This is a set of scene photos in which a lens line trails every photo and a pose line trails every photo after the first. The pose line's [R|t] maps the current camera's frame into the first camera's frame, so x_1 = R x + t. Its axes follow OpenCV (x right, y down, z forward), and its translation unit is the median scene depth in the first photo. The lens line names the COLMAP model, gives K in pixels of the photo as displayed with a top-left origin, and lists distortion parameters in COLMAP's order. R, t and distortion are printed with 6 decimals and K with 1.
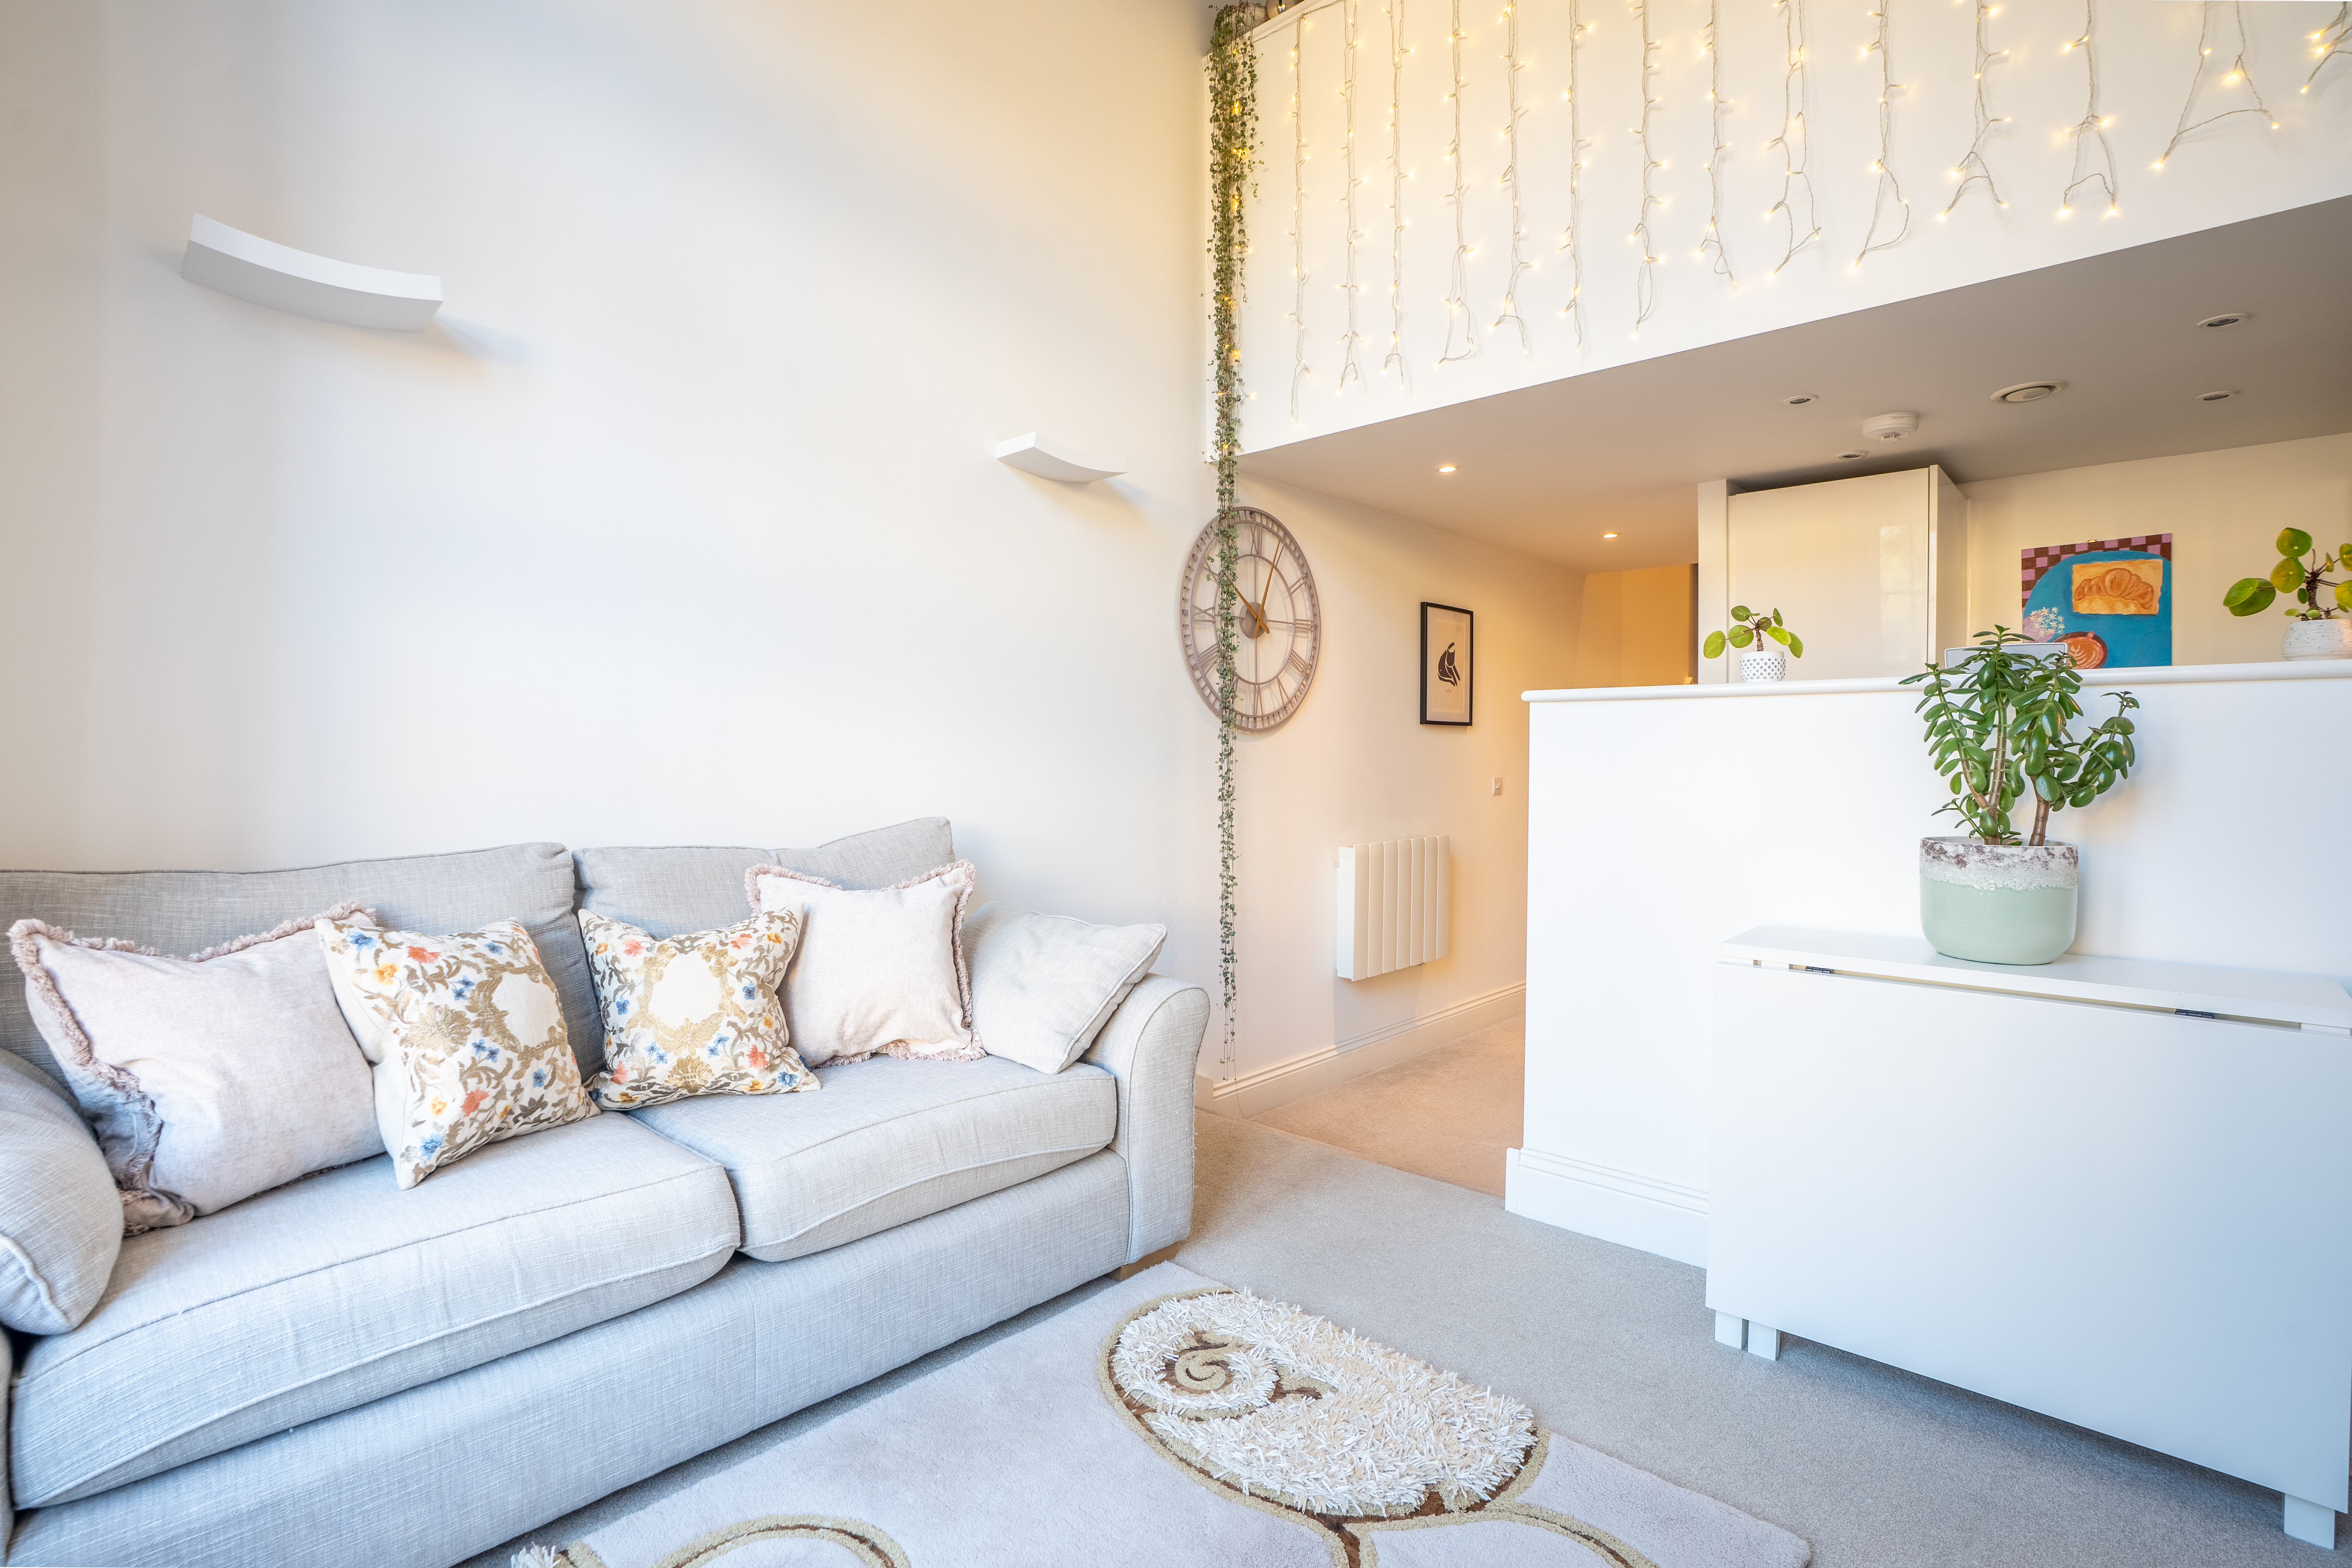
lens RADIAL K [[1127.7, 0, 1165.5], [0, 1127.7, 777.9], [0, 0, 1]] dist [-0.063986, 0.028121]
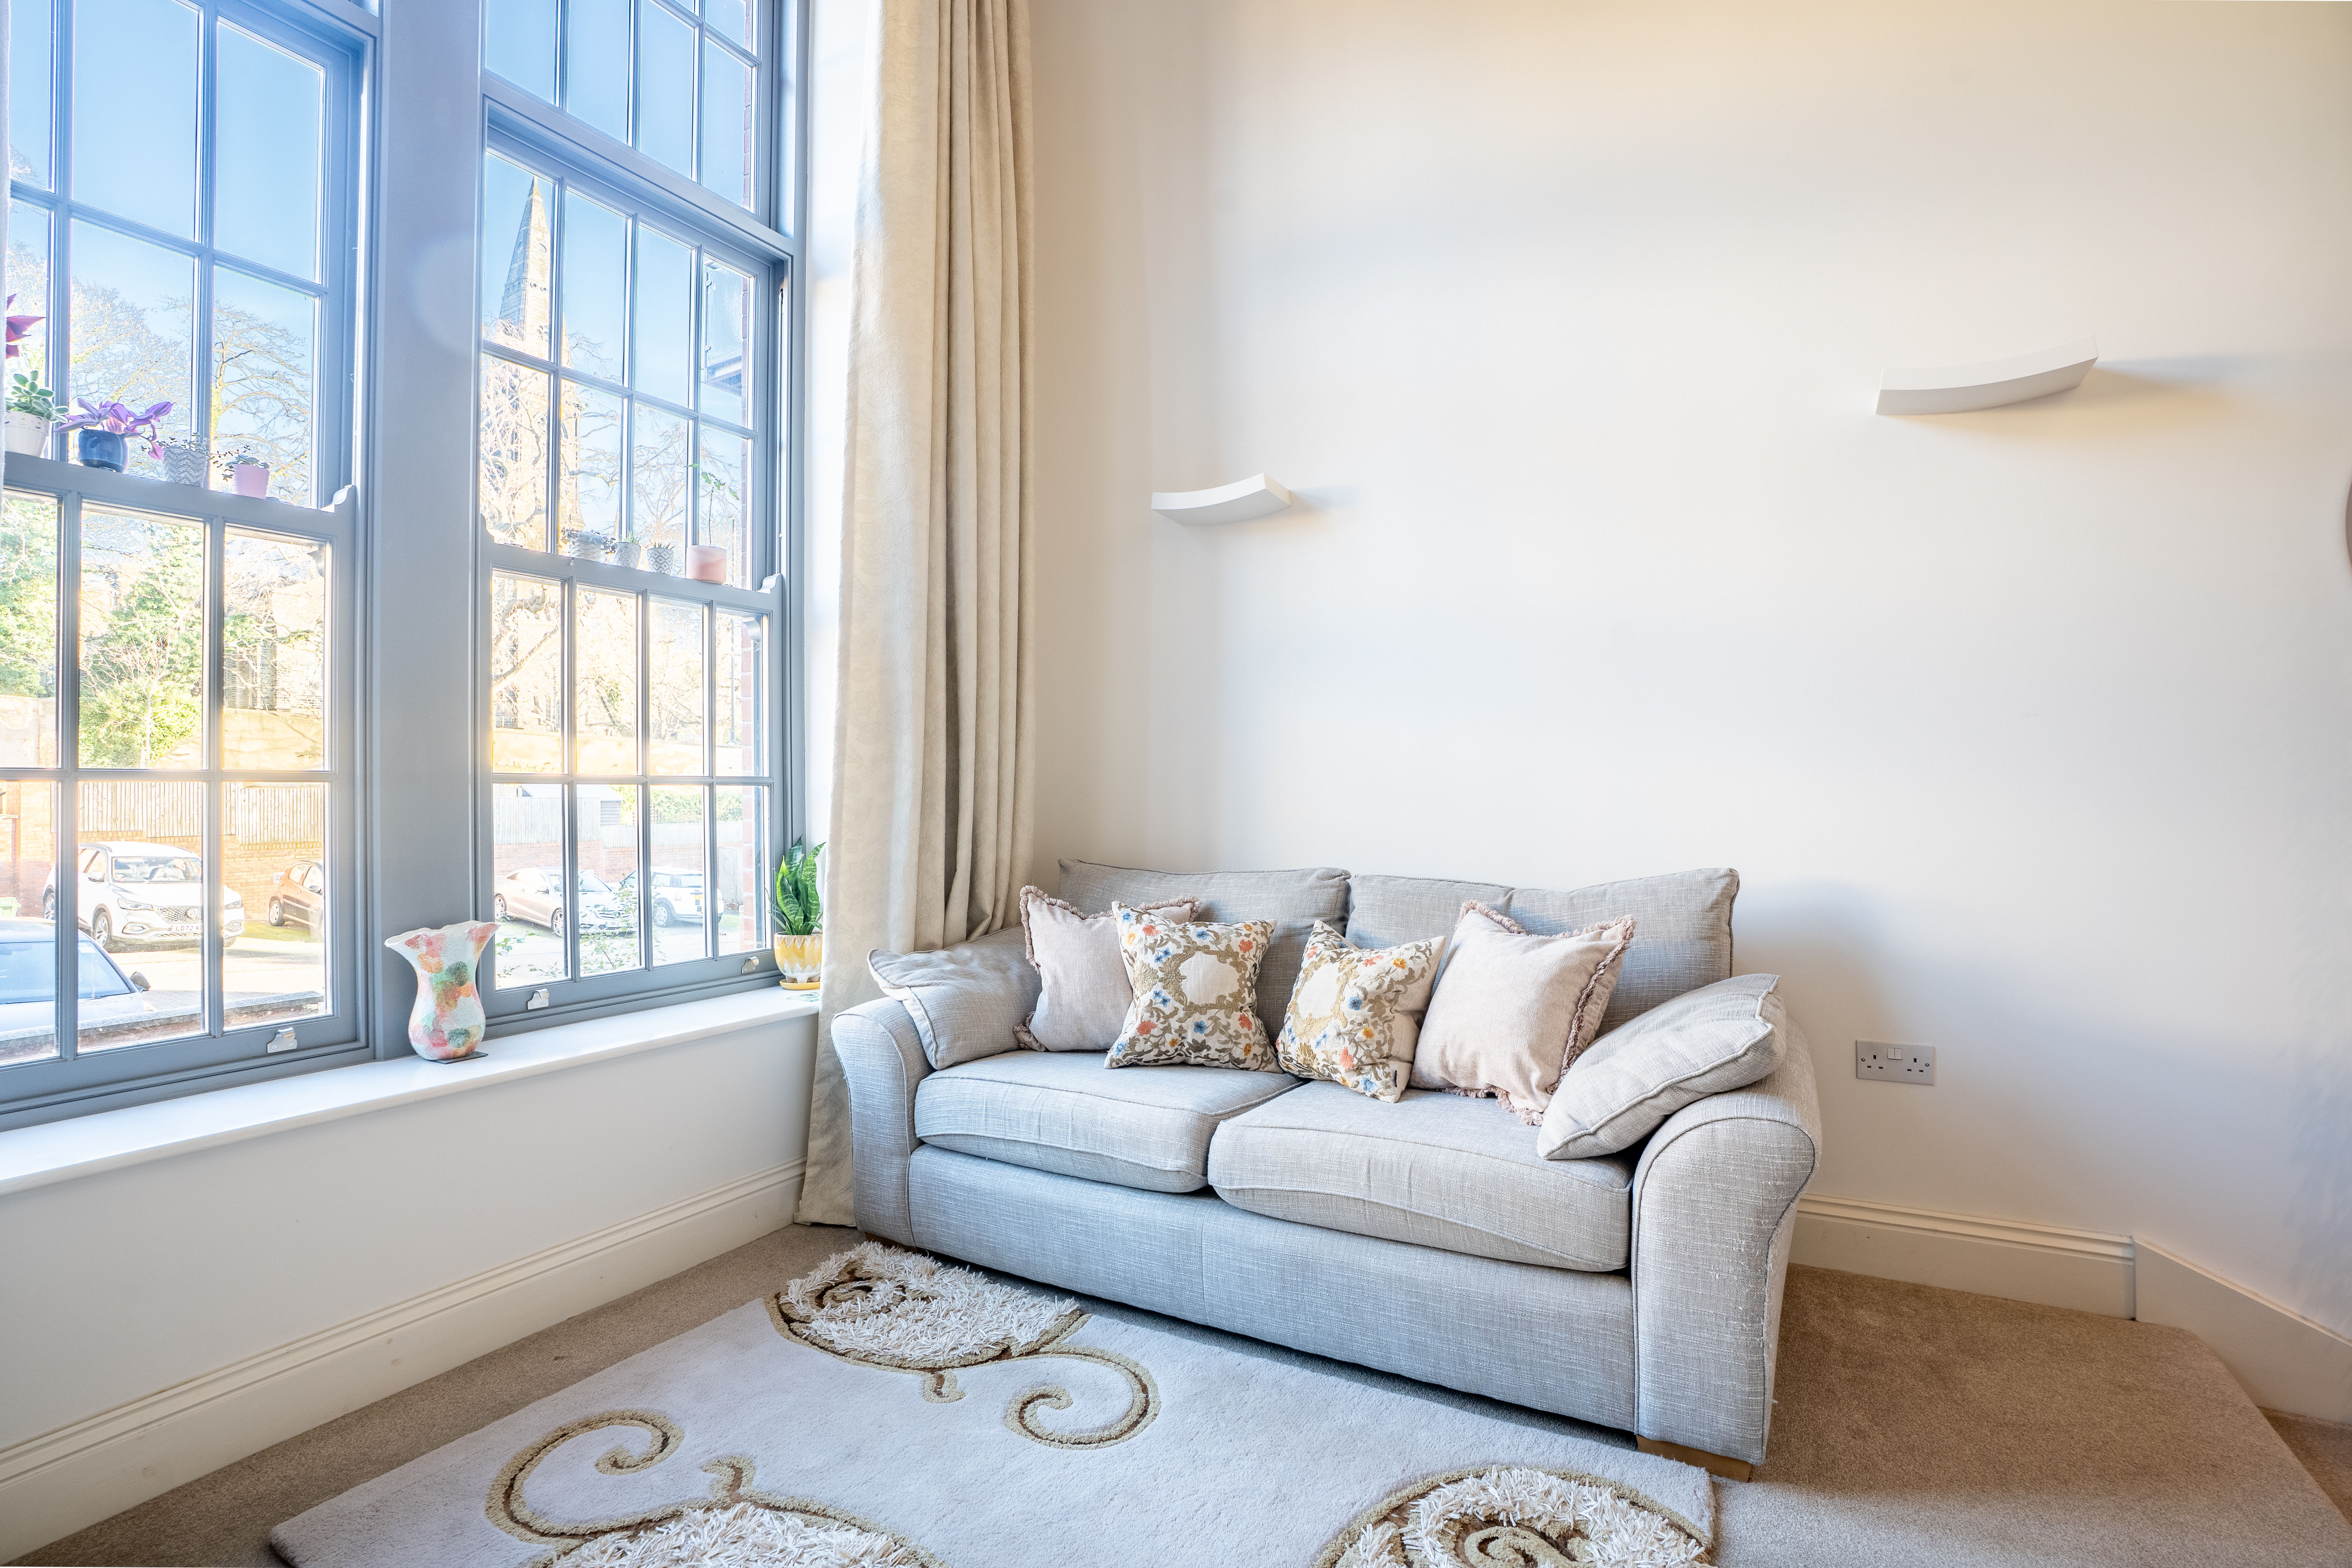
lens RADIAL K [[1127.7, 0, 1165.5], [0, 1127.7, 777.9], [0, 0, 1]] dist [-0.063986, 0.028121]
pose [[0.215270, -0.025468, -0.976222, 0.582756], [-0.009363, 0.999560, -0.028141, -0.008390], [0.976510, 0.015198, 0.214937, 0.425369]]
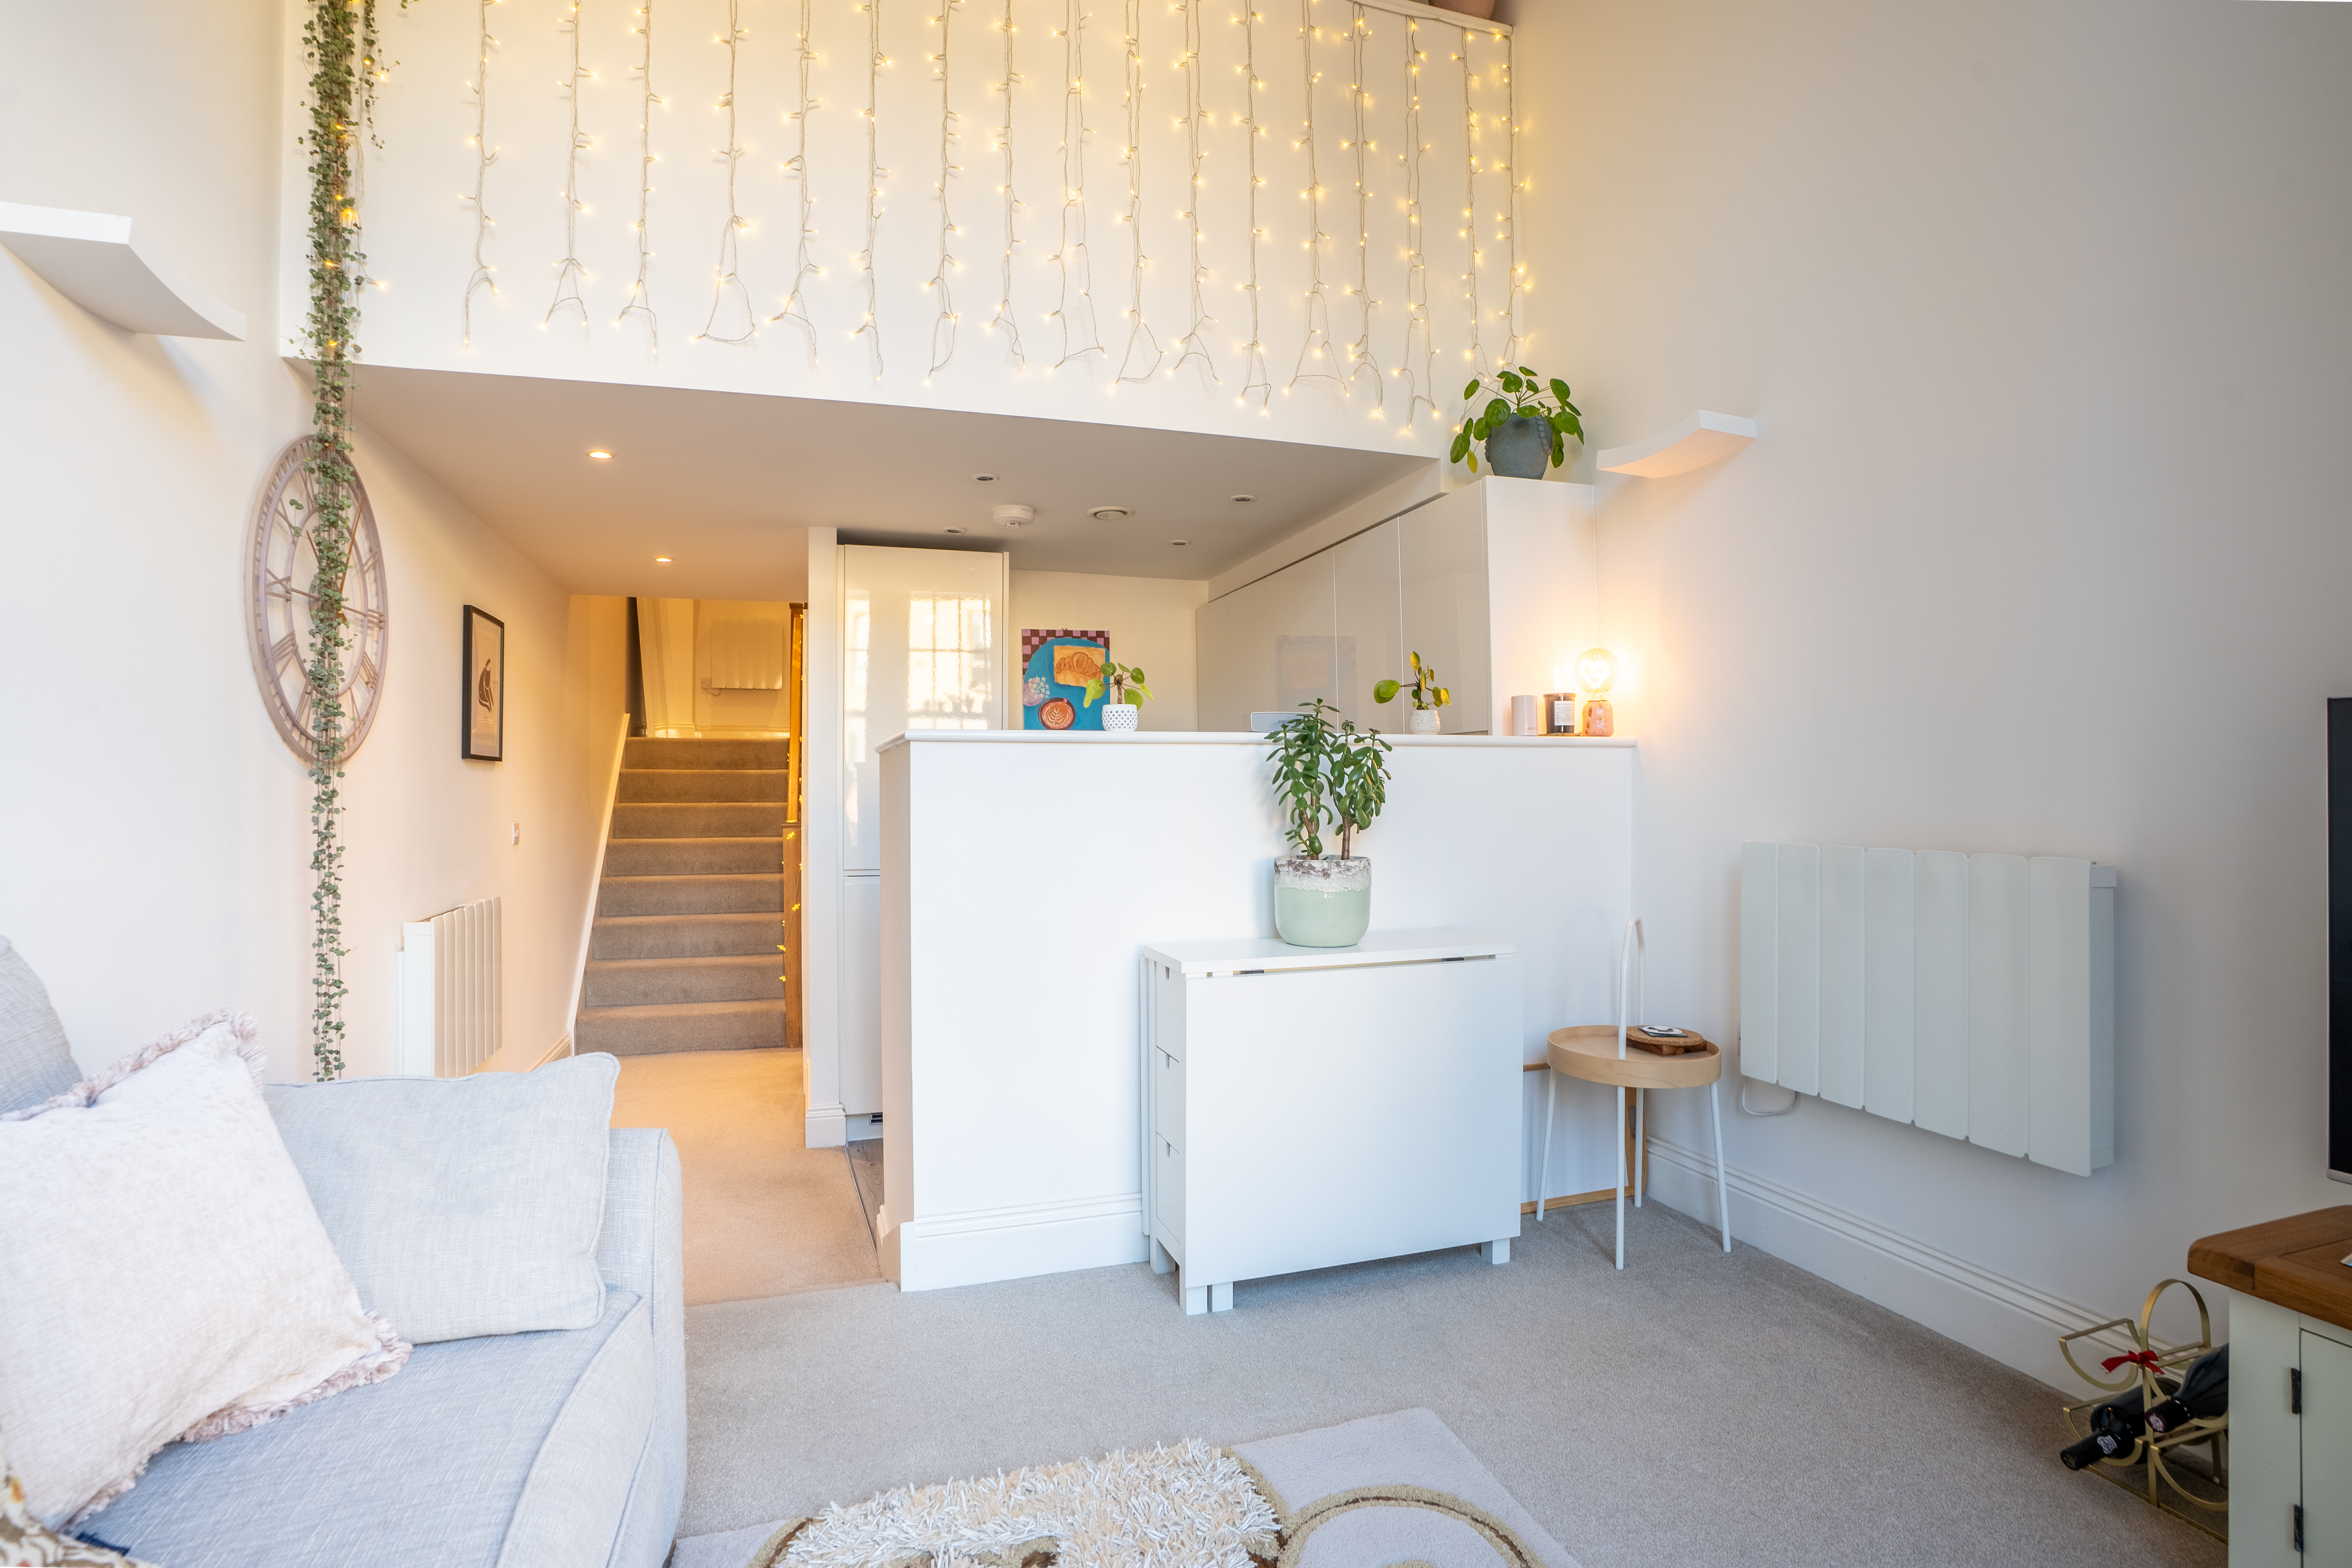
lens RADIAL K [[1127.7, 0, 1165.5], [0, 1127.7, 777.9], [0, 0, 1]] dist [-0.063986, 0.028121]
pose [[0.477747, 0.005460, 0.878481, -0.397572], [0.023951, 0.999528, -0.019237, -0.013154], [-0.878171, 0.030232, 0.477391, 0.355517]]
